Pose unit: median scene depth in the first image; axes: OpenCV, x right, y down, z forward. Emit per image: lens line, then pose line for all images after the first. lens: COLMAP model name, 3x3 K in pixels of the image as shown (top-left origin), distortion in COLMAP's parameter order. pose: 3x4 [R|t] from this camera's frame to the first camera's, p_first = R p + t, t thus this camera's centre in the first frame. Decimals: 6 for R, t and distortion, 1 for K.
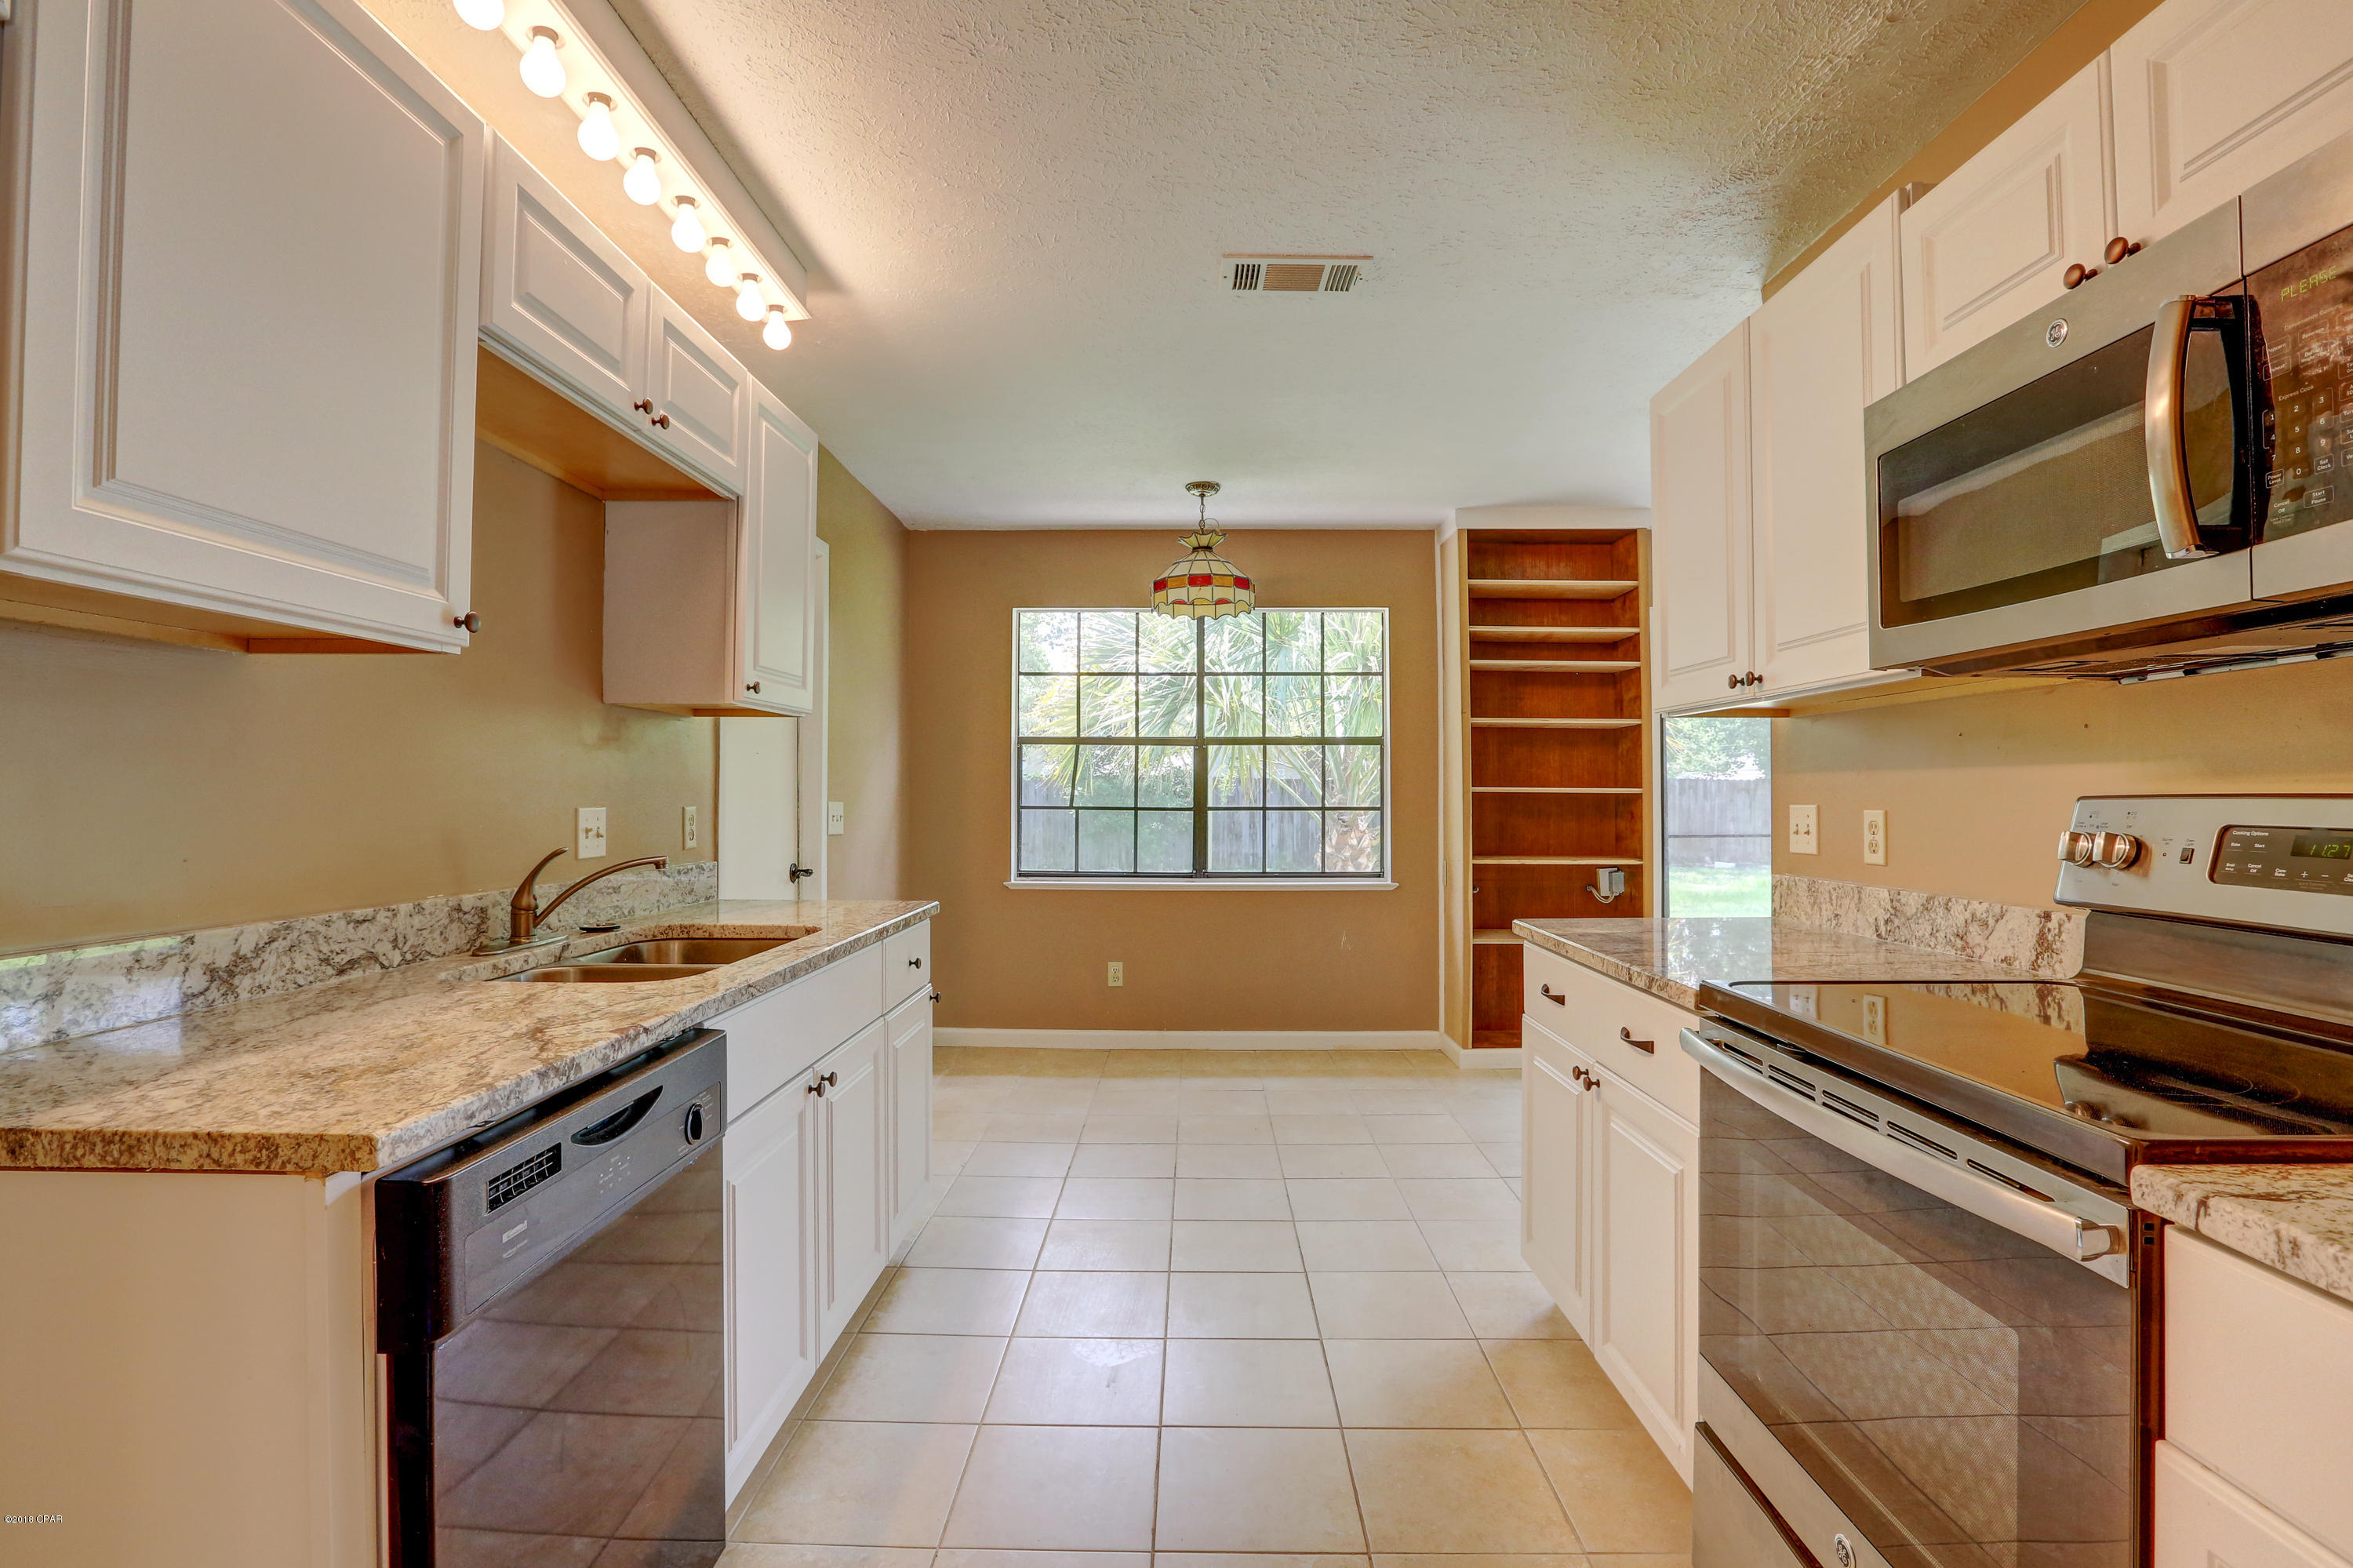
lens RADIAL K [[1080.4, 0, 1183.4], [0, 1080.4, 775.7], [0, 0, 1]] dist [-0.032003, 0.003270]
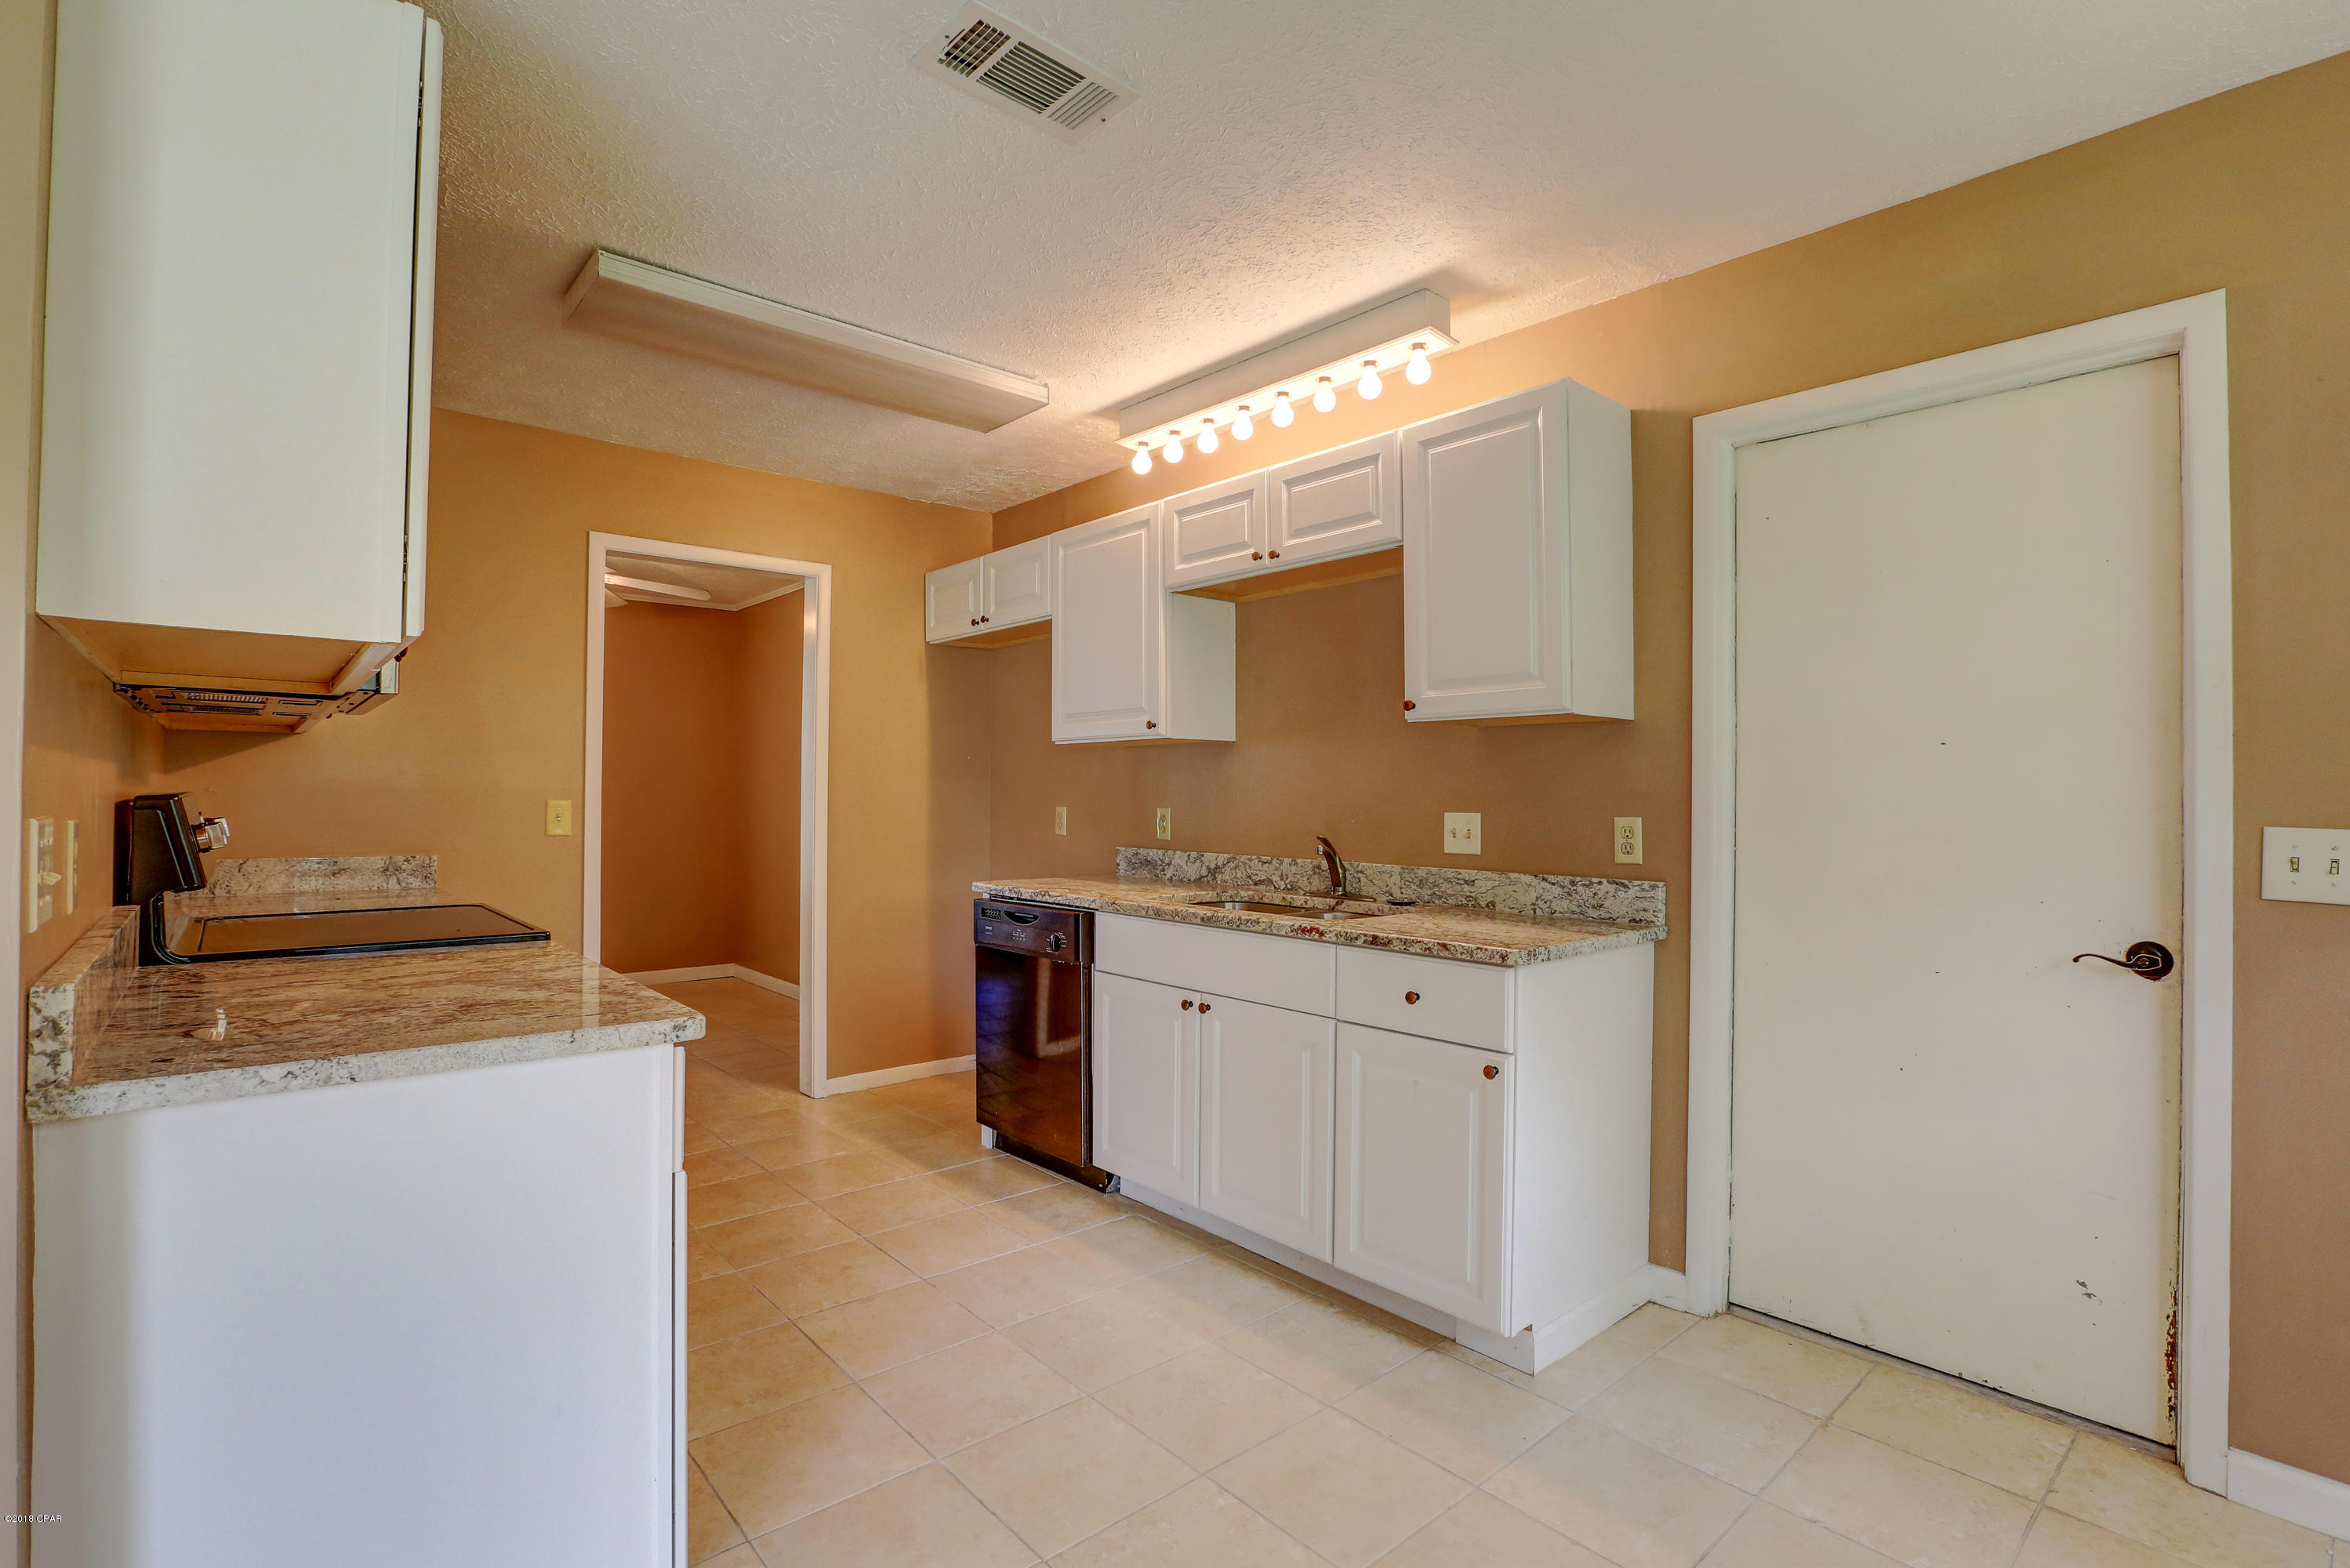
lens RADIAL K [[1078.9, 0, 1169.0], [0, 1078.9, 791.0], [0, 0, 1]] dist [-0.032003, 0.003270]
pose [[-0.735940, -0.017365, -0.676824, 0.737733], [-0.002779, 0.999740, -0.022629, 0.044341], [0.677041, -0.014773, -0.735797, 2.292235]]
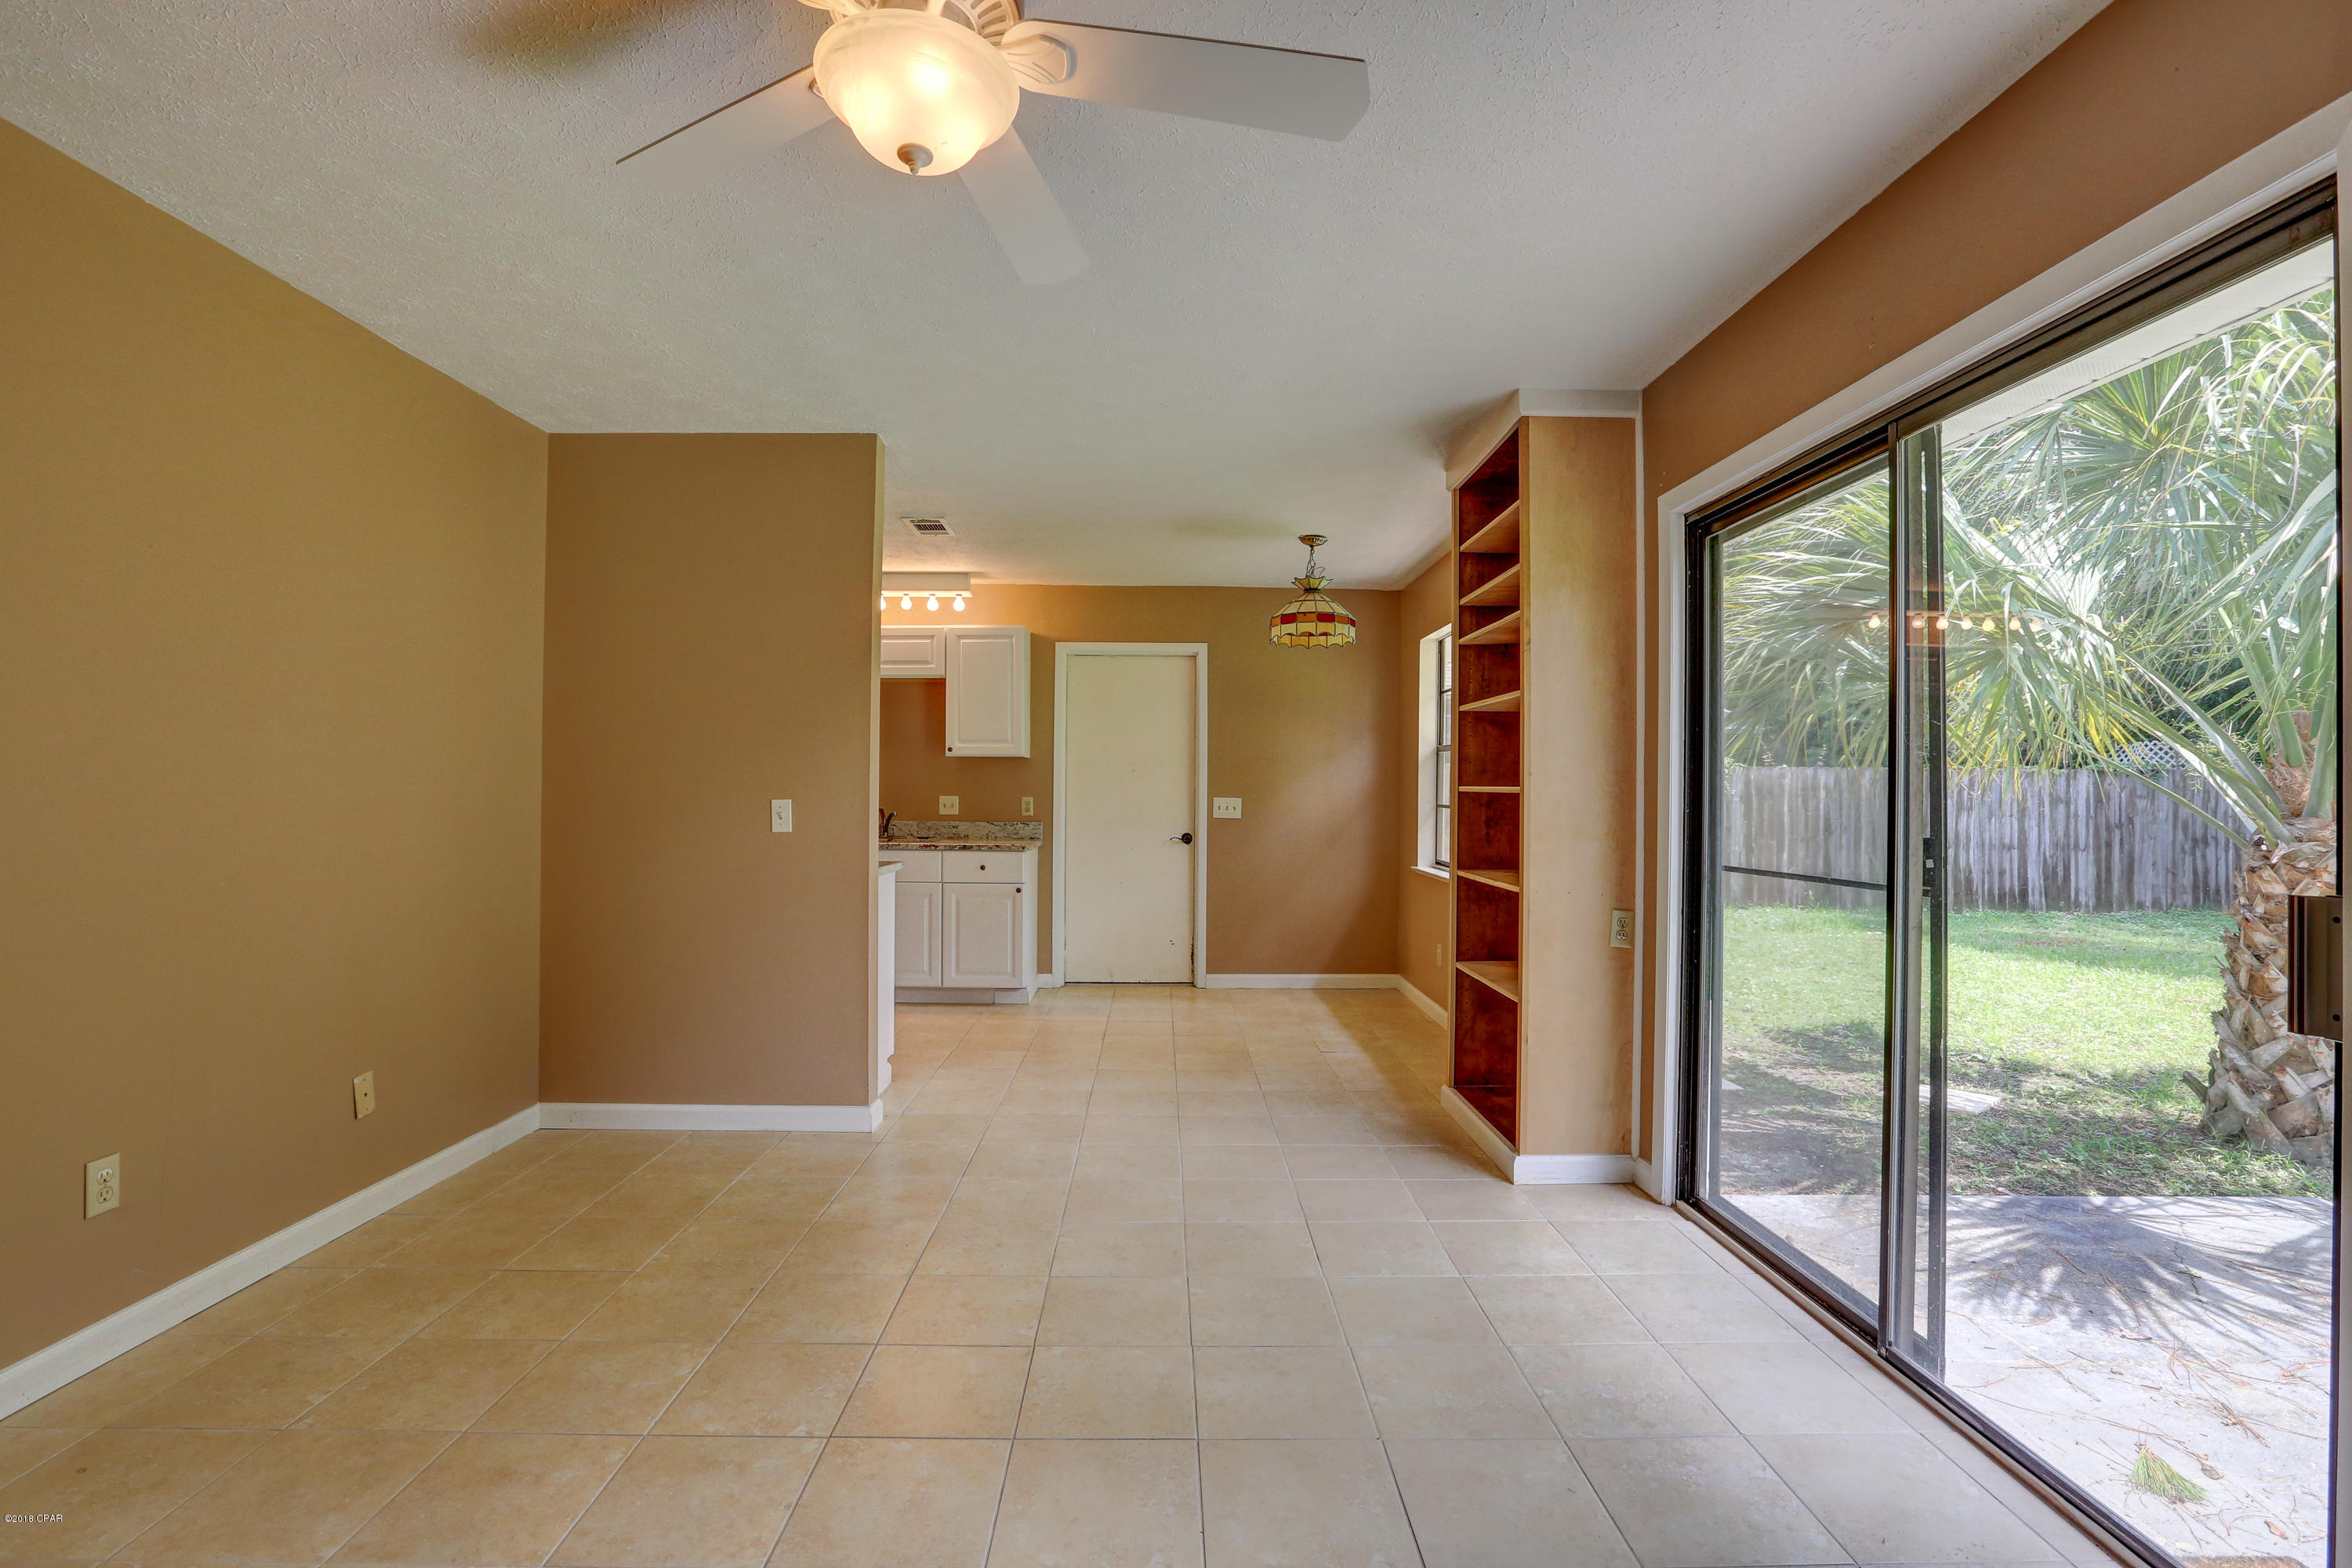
lens RADIAL K [[1079.9, 0, 1173.8], [0, 1079.9, 785.5], [0, 0, 1]] dist [-0.032003, 0.003270]
pose [[0.019537, -0.010246, -0.999757, 2.975556], [0.007084, 0.999924, -0.010110, 0.046386], [0.999784, -0.006885, 0.019608, 2.059249]]
